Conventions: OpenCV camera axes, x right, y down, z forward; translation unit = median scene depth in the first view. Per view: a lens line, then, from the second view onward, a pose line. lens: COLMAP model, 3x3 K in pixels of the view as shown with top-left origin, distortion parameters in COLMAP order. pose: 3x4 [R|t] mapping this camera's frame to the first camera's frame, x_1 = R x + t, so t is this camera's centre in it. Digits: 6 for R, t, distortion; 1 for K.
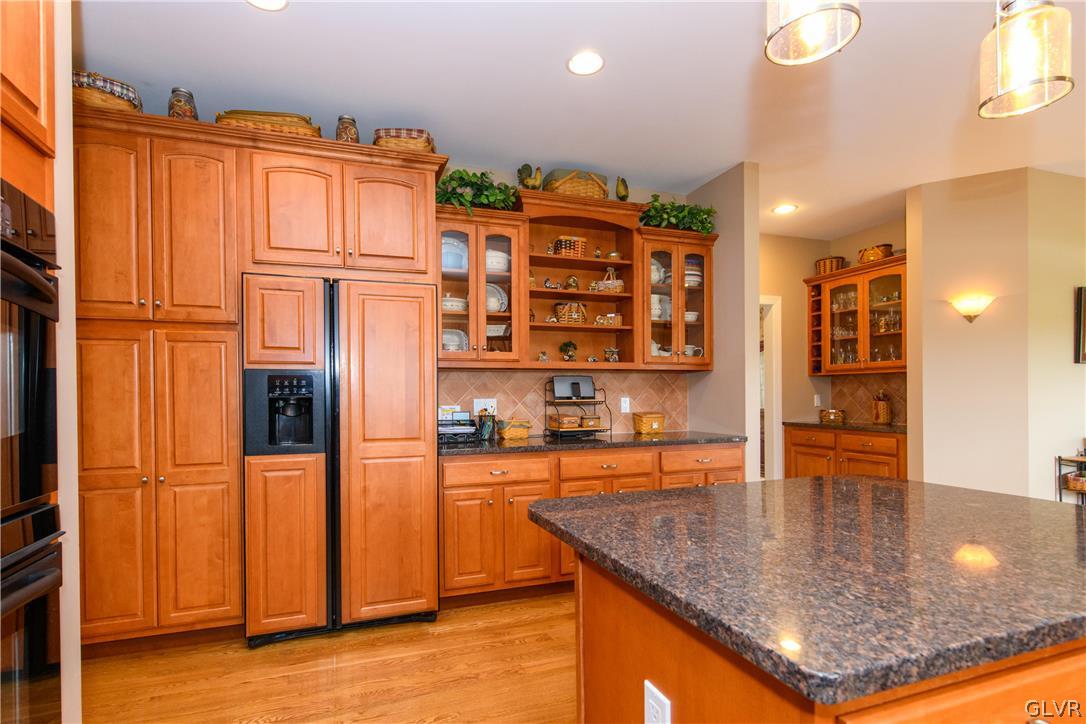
lens RADIAL K [[459.8, 0, 538.3], [0, 459.8, 395.2], [0, 0, 1]] dist [0.000577, 0.000150]
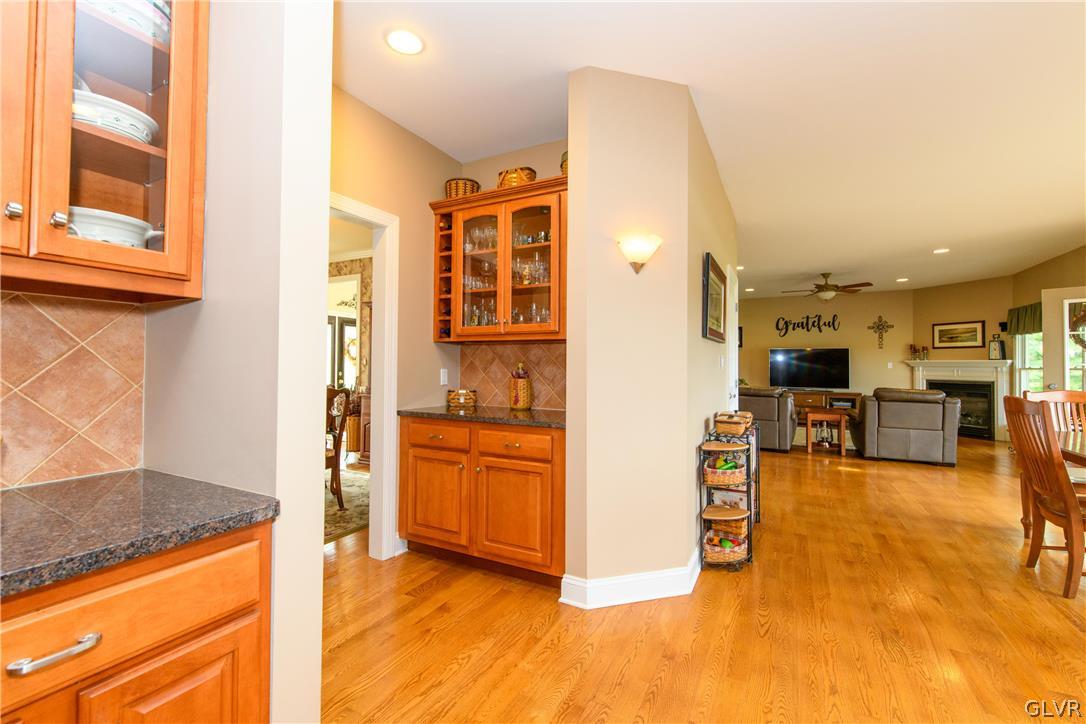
lens RADIAL K [[463.5, 0, 543.0], [0, 463.5, 362.0], [0, 0, 1]] dist [0.000263, 0.000032]
pose [[0.713753, 0.020182, 0.700106, 0.240086], [-0.014564, 0.999796, -0.013973, -0.004212], [-0.700246, -0.000223, 0.713902, 0.428991]]
